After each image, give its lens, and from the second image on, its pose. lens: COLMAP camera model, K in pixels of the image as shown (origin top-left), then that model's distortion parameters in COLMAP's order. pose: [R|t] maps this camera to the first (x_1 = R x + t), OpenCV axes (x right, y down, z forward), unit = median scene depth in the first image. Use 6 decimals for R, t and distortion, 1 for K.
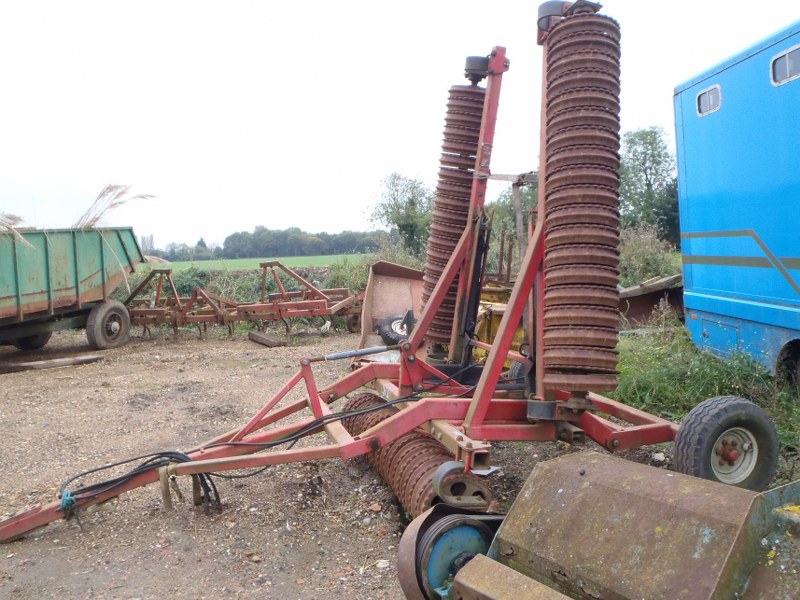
lens RADIAL K [[642.9, 0, 400.0], [0, 642.9, 300.0], [0, 0, 1]] dist [-0.053158, 0.007685]
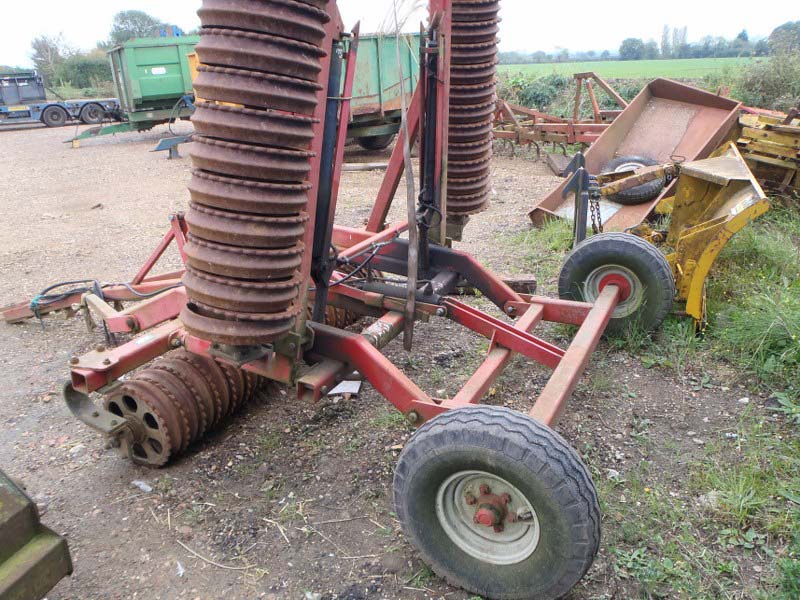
lens RADIAL K [[642.9, 0, 400.0], [0, 642.9, 300.0], [0, 0, 1]] dist [-0.053158, 0.007685]
pose [[0.707901, 0.256680, -0.658021, 0.251264], [-0.044567, 0.946006, 0.321072, -0.035288], [0.704904, -0.197961, 0.681118, 0.217084]]
